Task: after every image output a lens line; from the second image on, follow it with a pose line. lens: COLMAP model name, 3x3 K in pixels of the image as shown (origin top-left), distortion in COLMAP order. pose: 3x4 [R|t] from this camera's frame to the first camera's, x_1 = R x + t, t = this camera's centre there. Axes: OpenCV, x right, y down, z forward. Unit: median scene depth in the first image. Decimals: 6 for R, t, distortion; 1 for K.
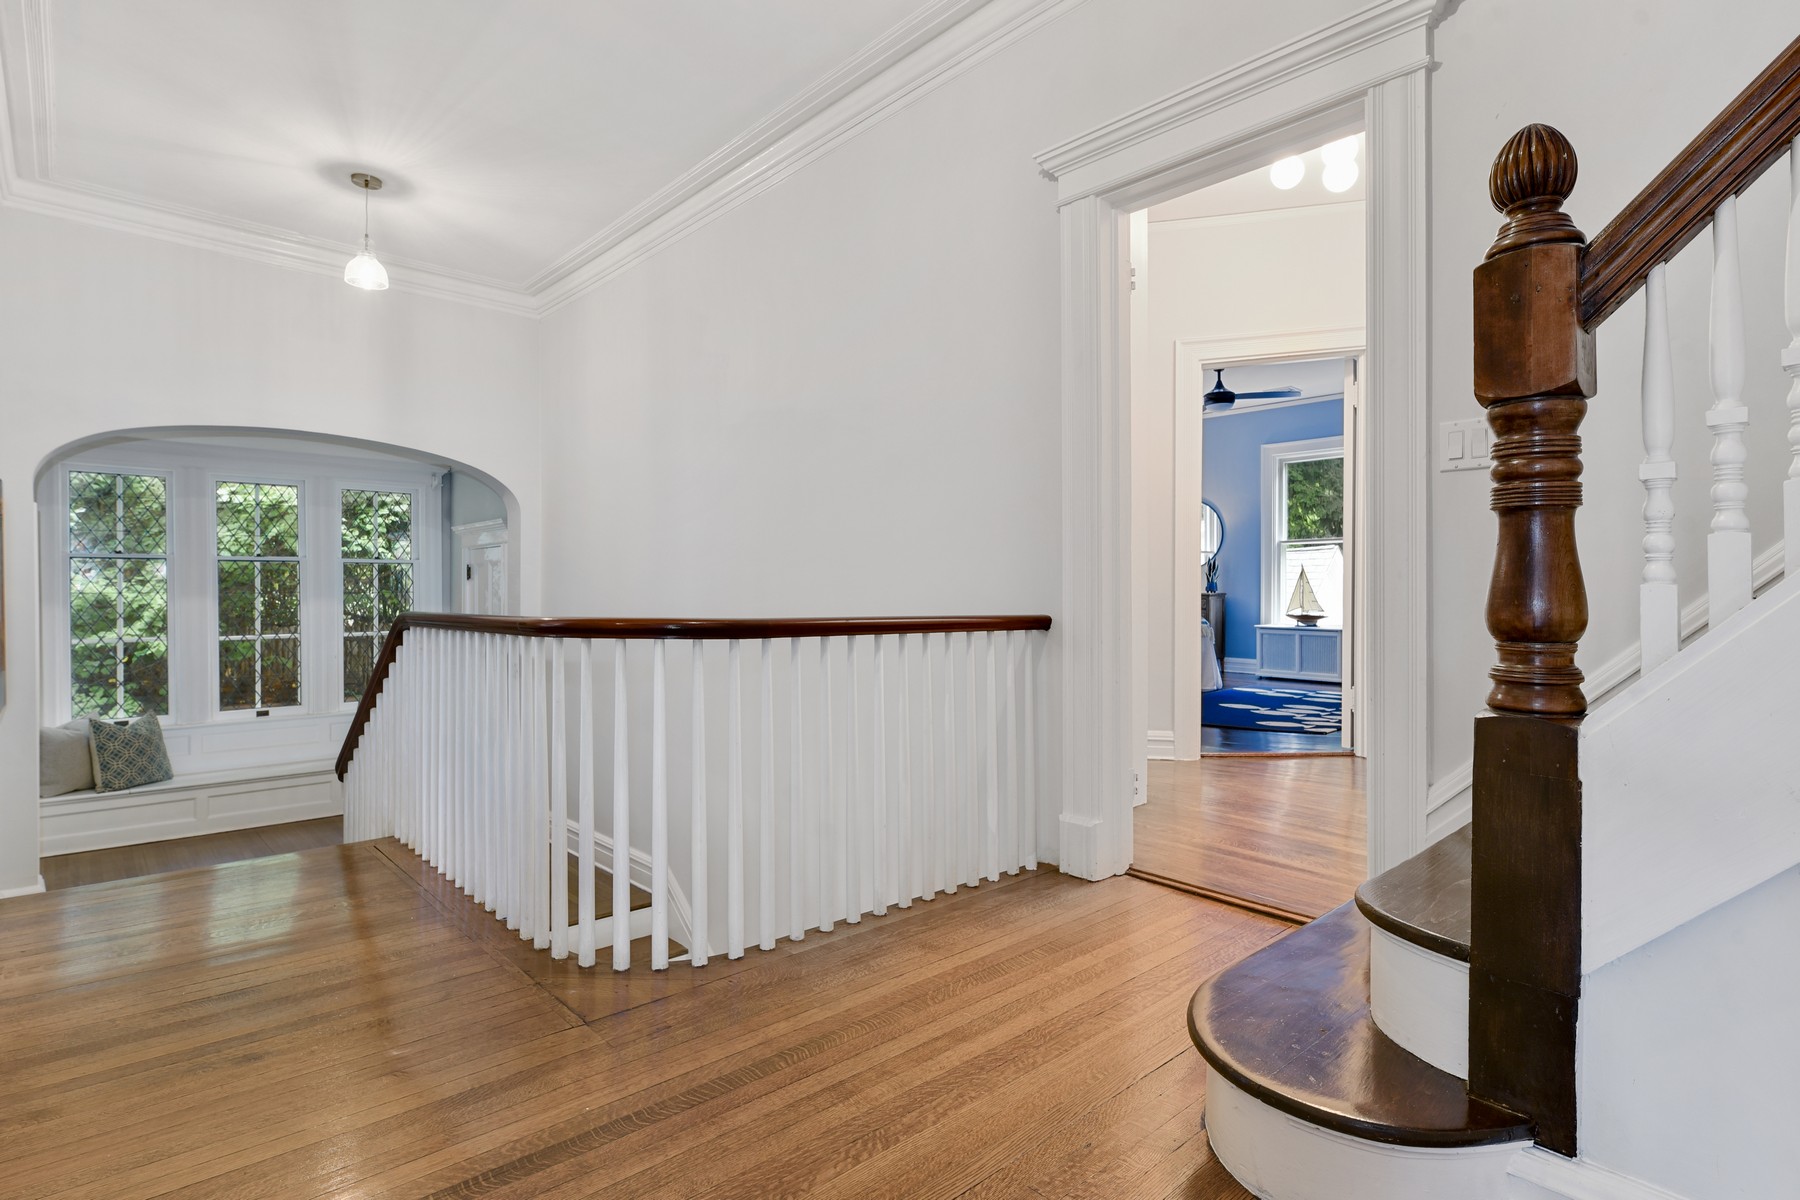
lens RADIAL K [[897.3, 0, 900.0], [0, 897.3, 593.9], [0, 0, 1]] dist [0.006790, 0.000448]
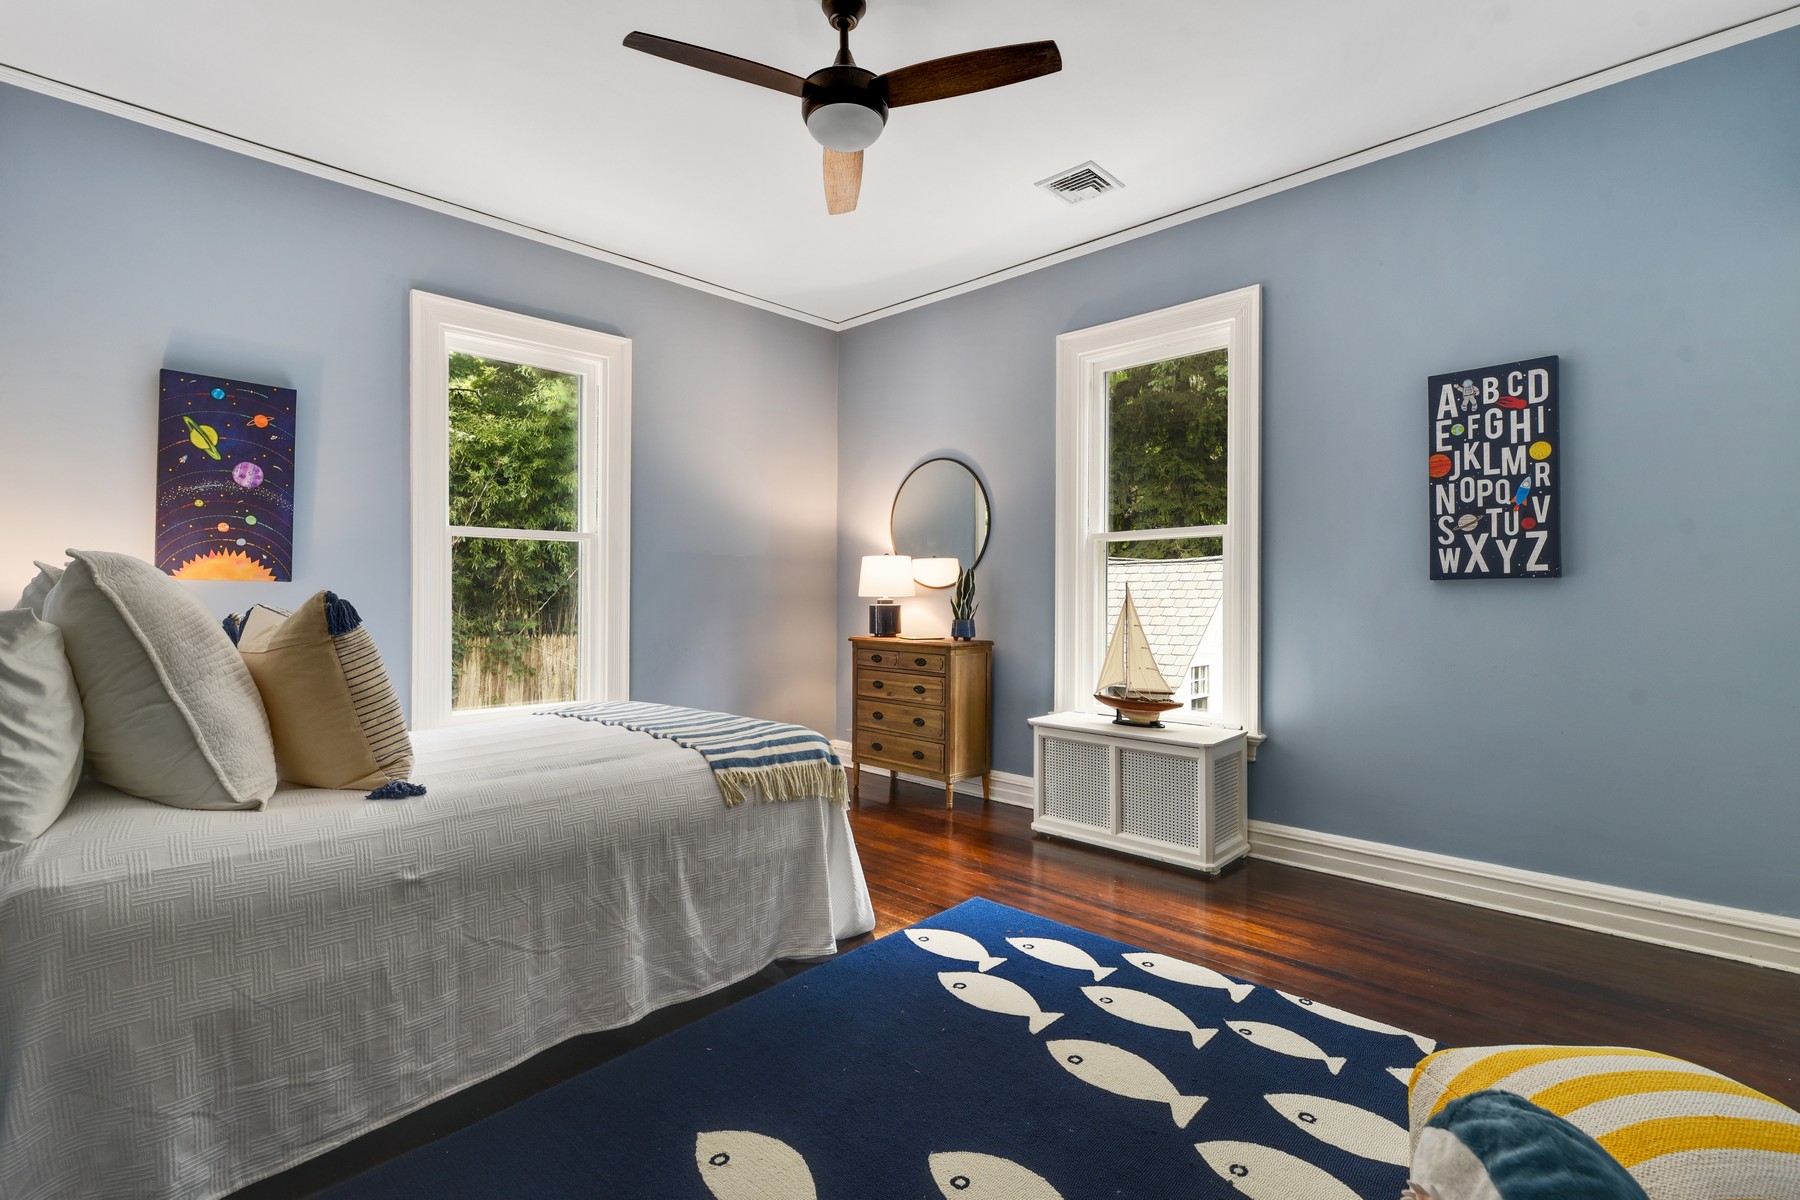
lens RADIAL K [[841.6, 0, 899.6], [0, 841.6, 598.9], [0, 0, 1]] dist [0.012068, -0.000018]
pose [[0.998662, 0.001414, 0.051697, 0.306648], [-0.001055, 0.999975, -0.006967, -0.022092], [-0.051706, 0.006903, 0.998639, 0.576094]]
